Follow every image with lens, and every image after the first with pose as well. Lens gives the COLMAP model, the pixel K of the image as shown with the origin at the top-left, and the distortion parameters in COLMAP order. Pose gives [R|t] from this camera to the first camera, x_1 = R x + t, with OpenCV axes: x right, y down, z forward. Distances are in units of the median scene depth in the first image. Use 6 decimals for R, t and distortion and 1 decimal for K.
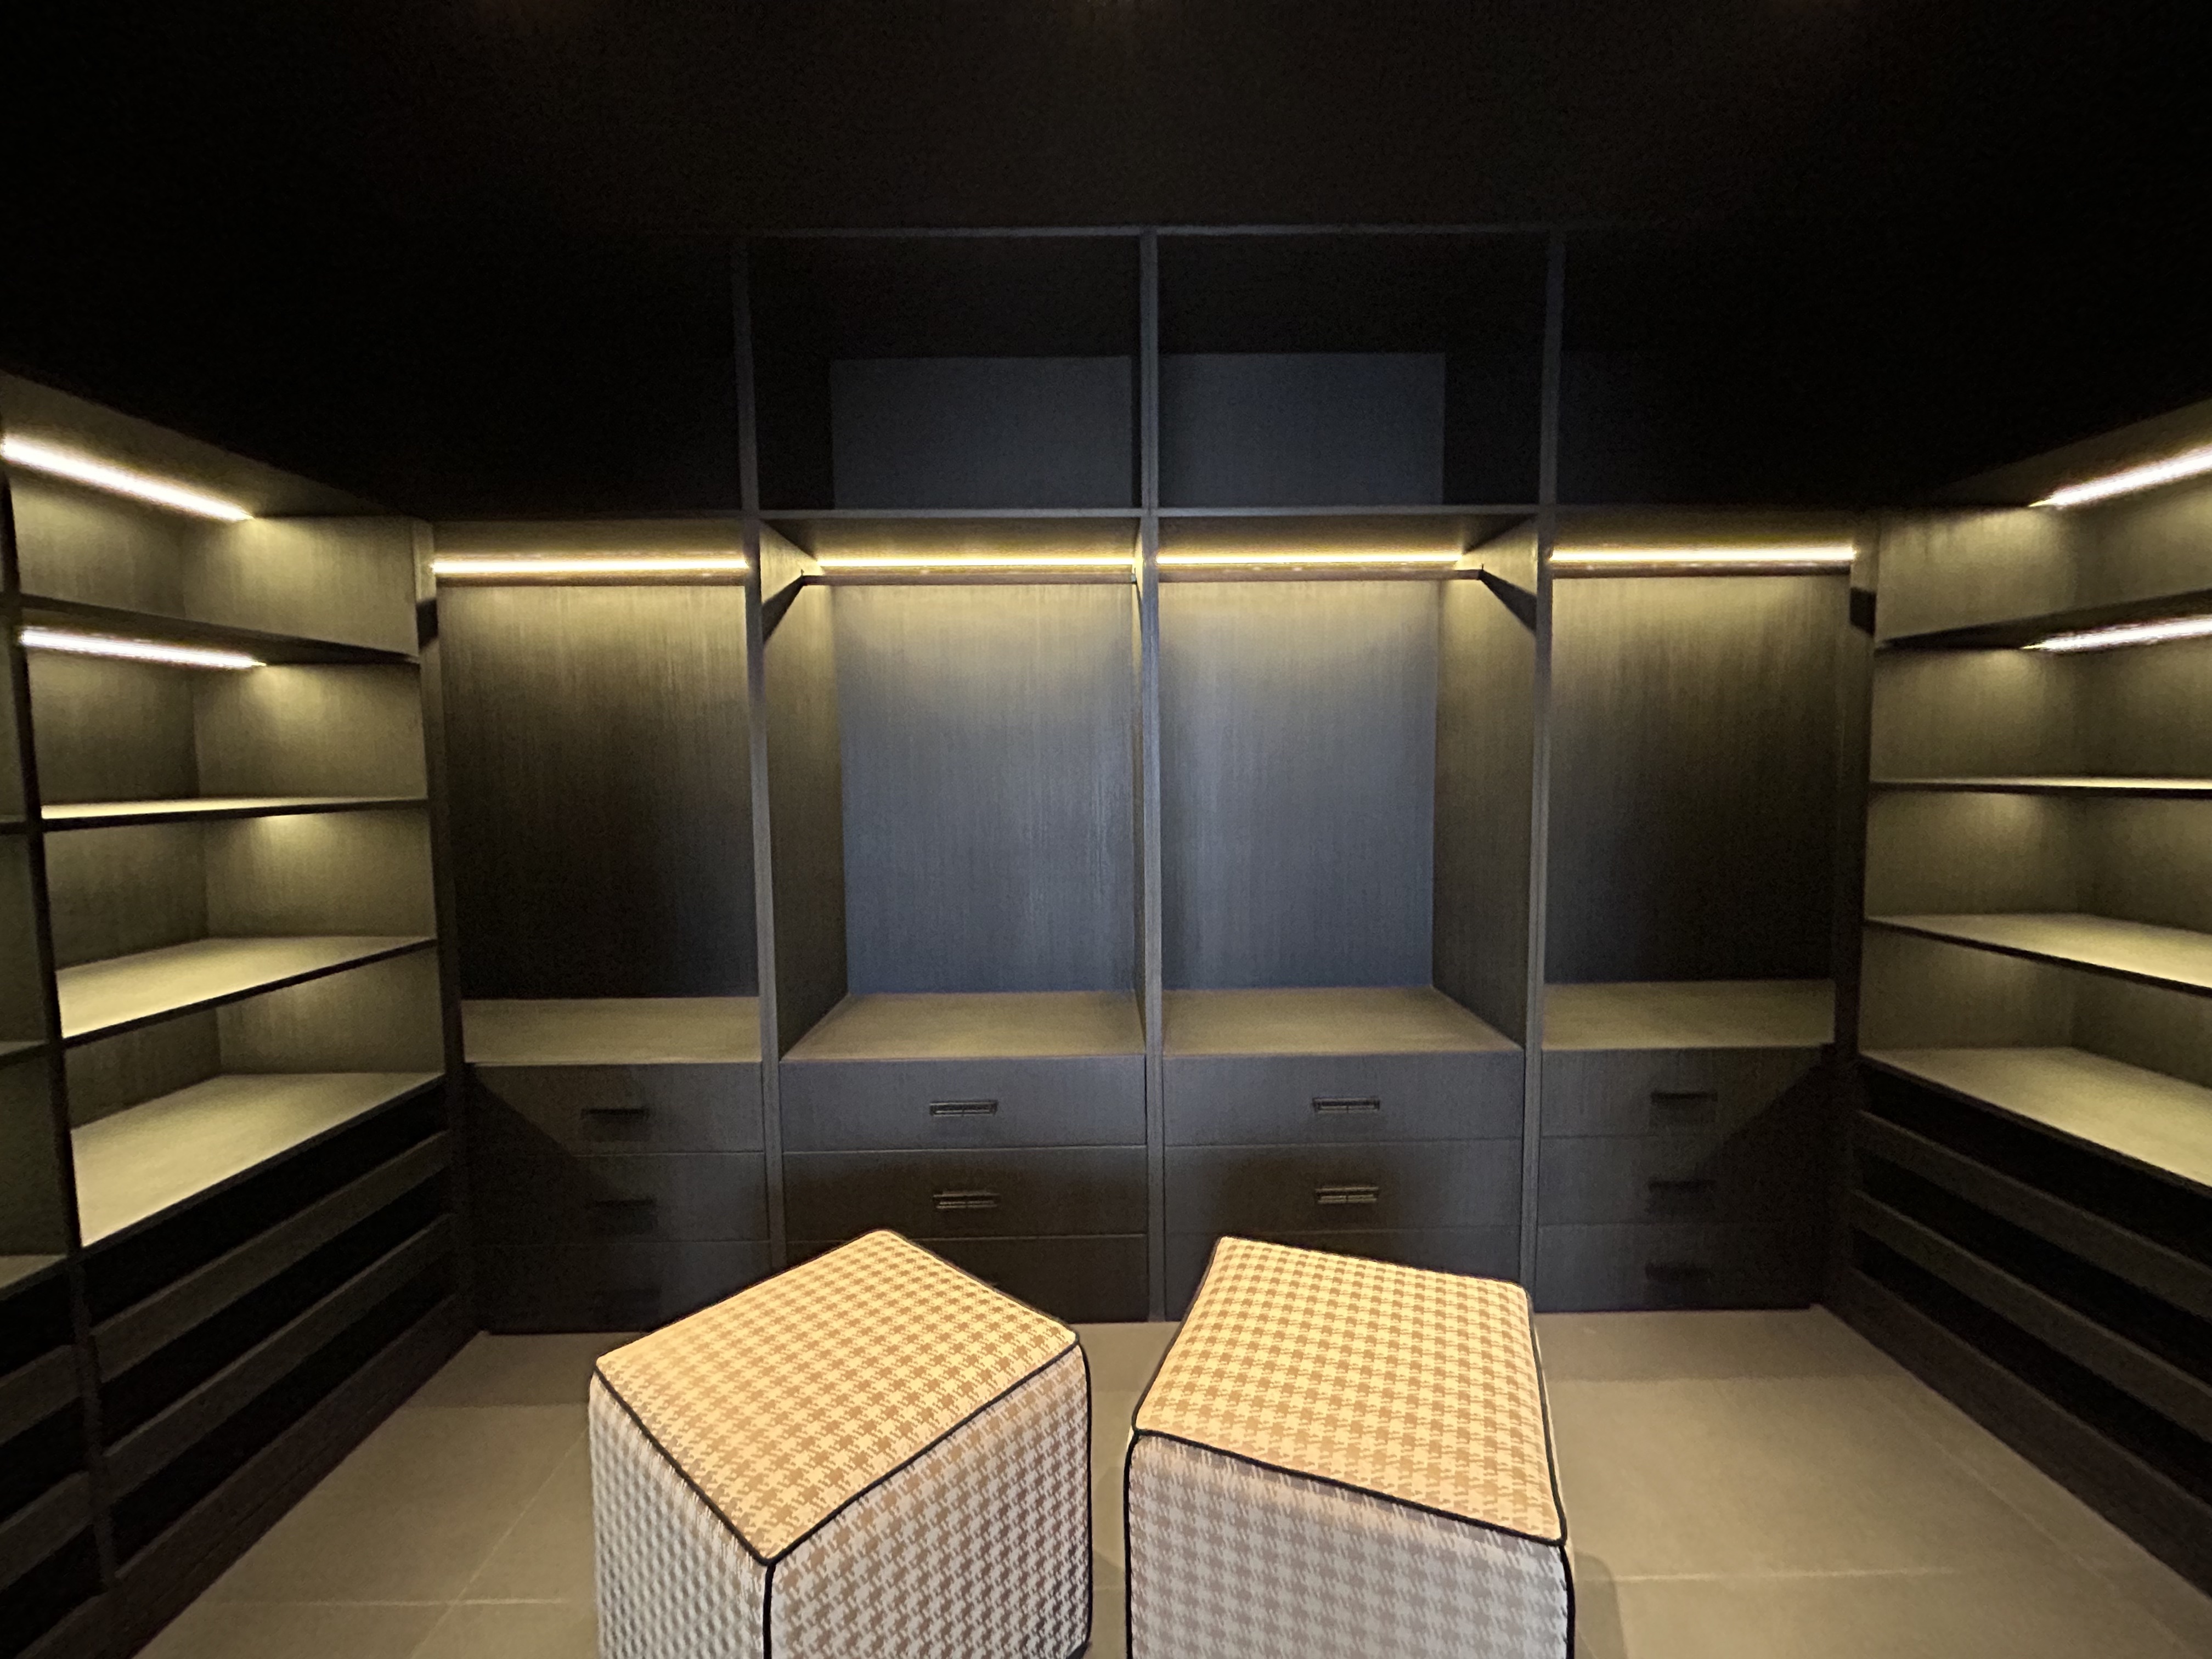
lens RADIAL K [[898.6, 0, 1108.4], [0, 898.6, 822.1], [0, 0, 1]] dist [0.003282, -0.000082]
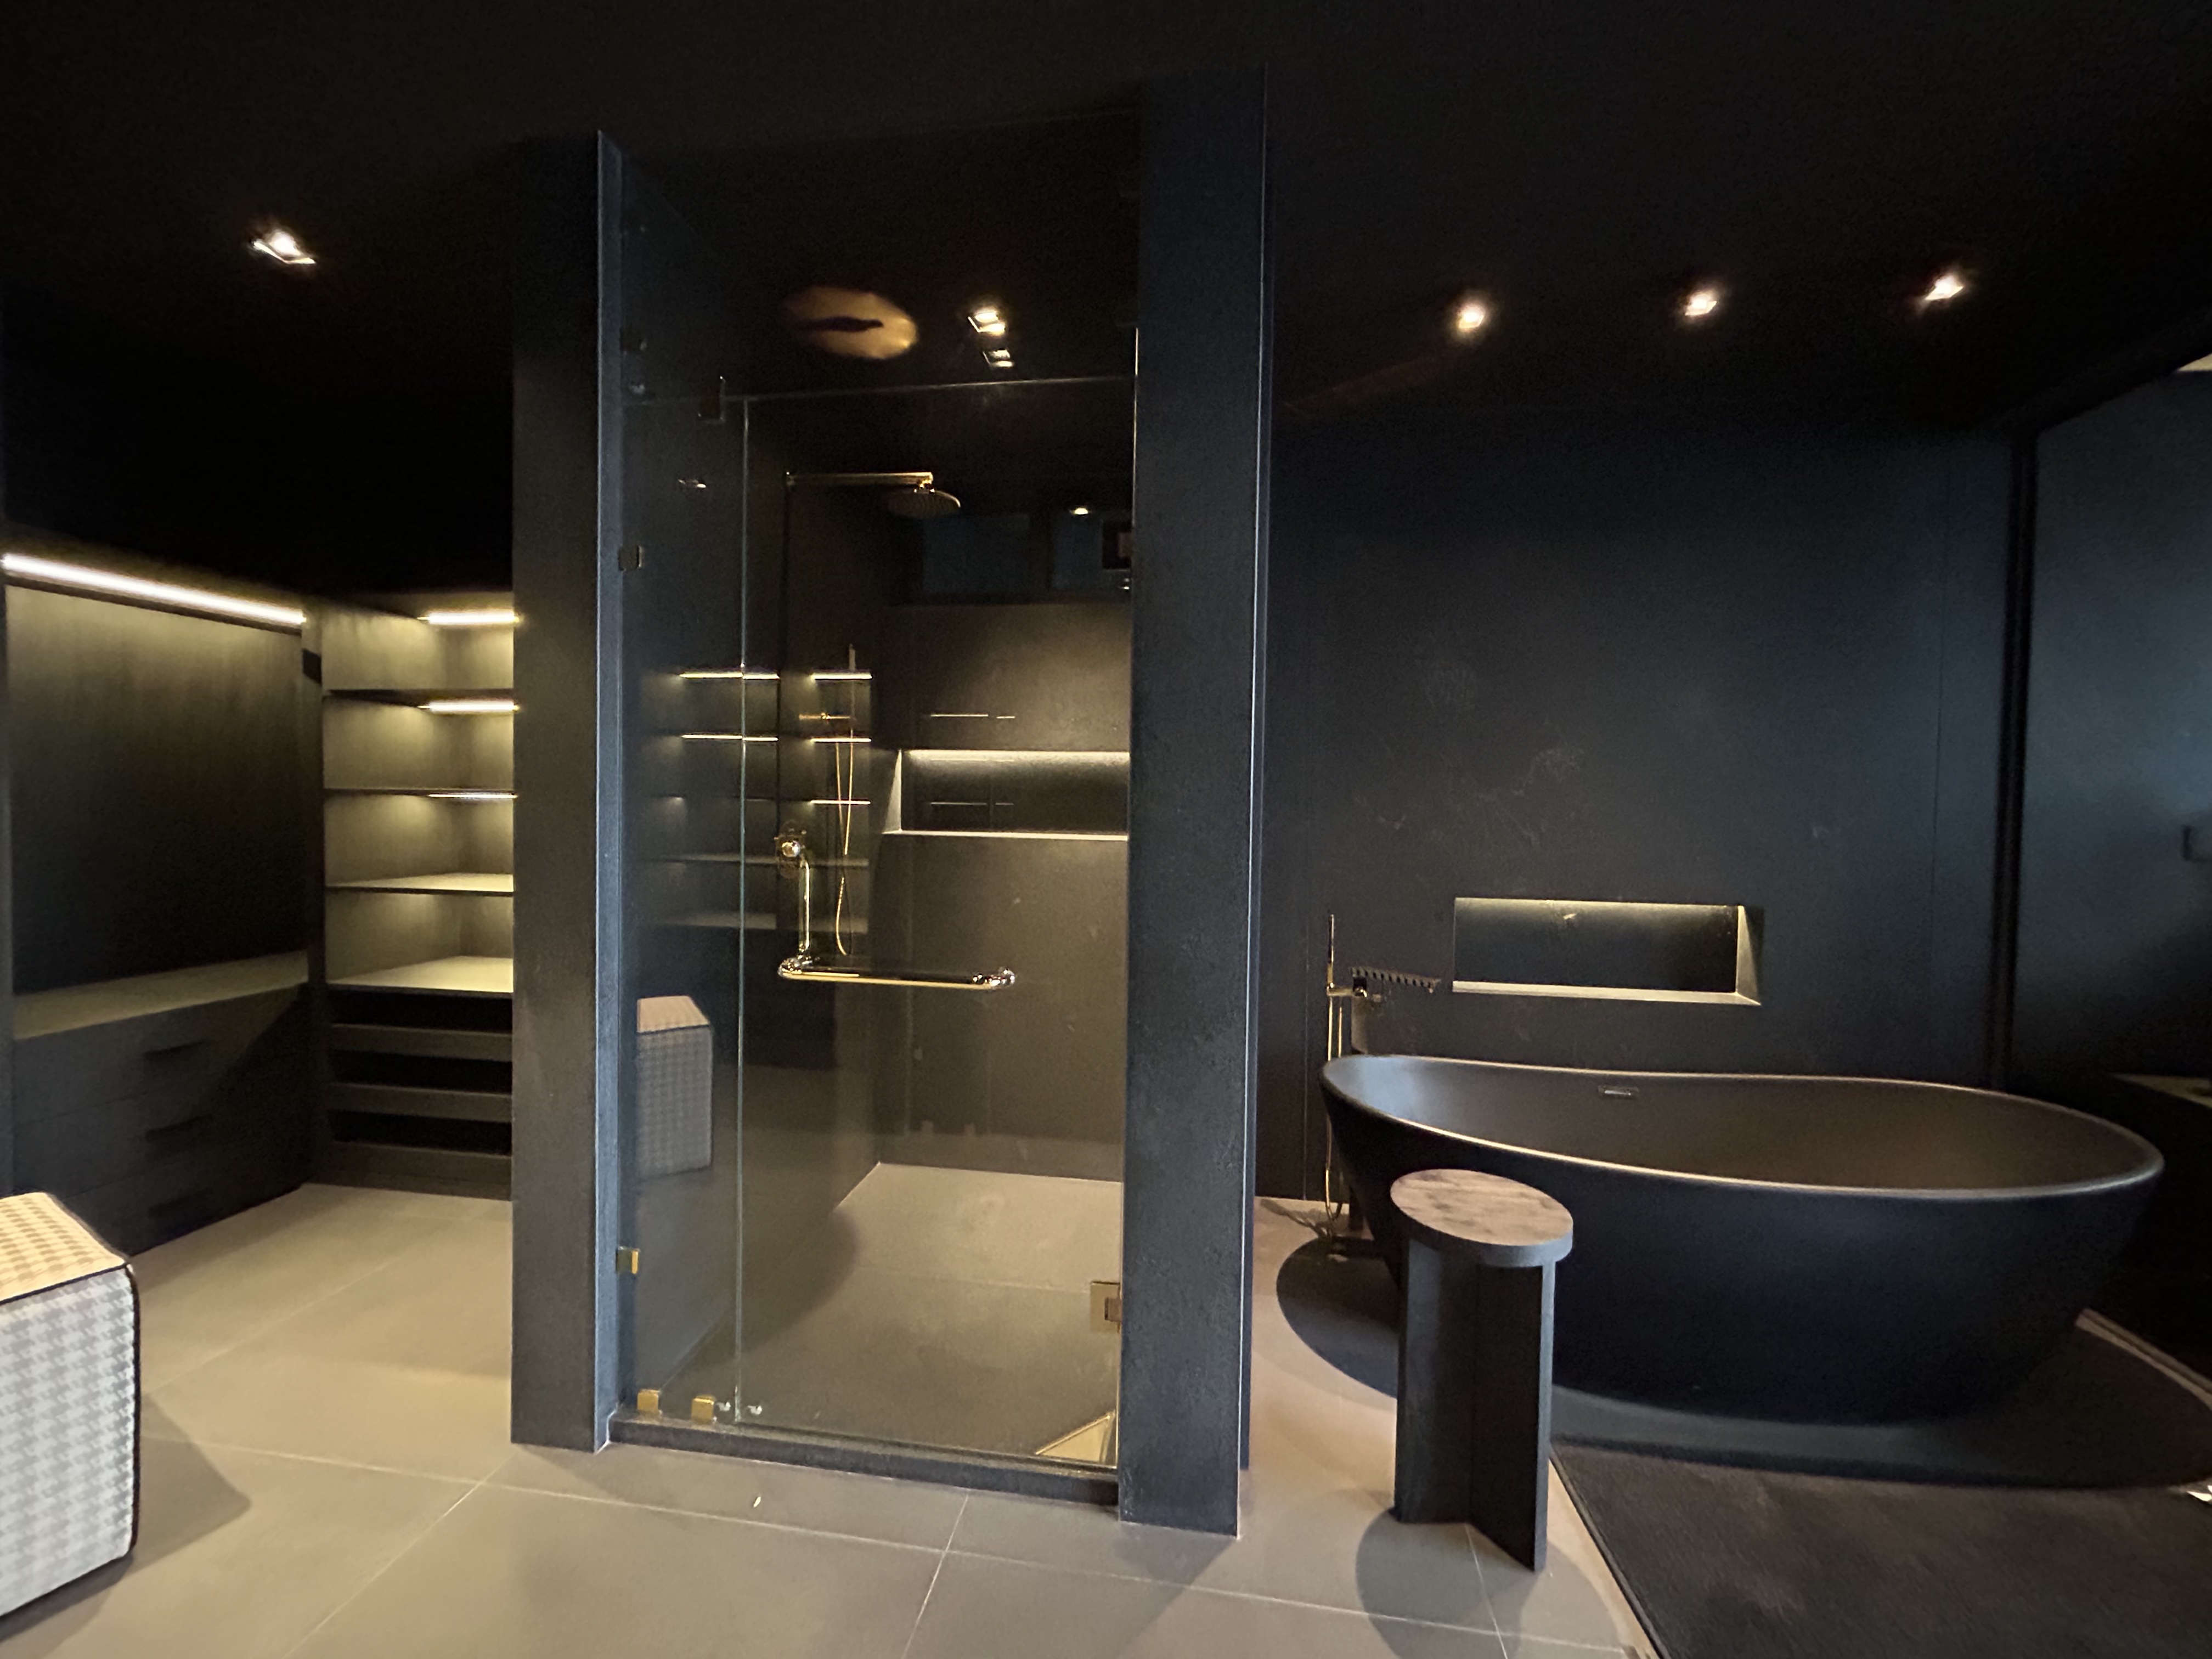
lens RADIAL K [[898.6, 0, 1108.4], [0, 898.6, 822.1], [0, 0, 1]] dist [0.003282, -0.000082]
pose [[0.164677, -0.009378, 0.986303, -0.328090], [0.056772, 0.998387, 0.000014, 0.073778], [-0.984712, 0.055992, 0.164943, -0.419435]]
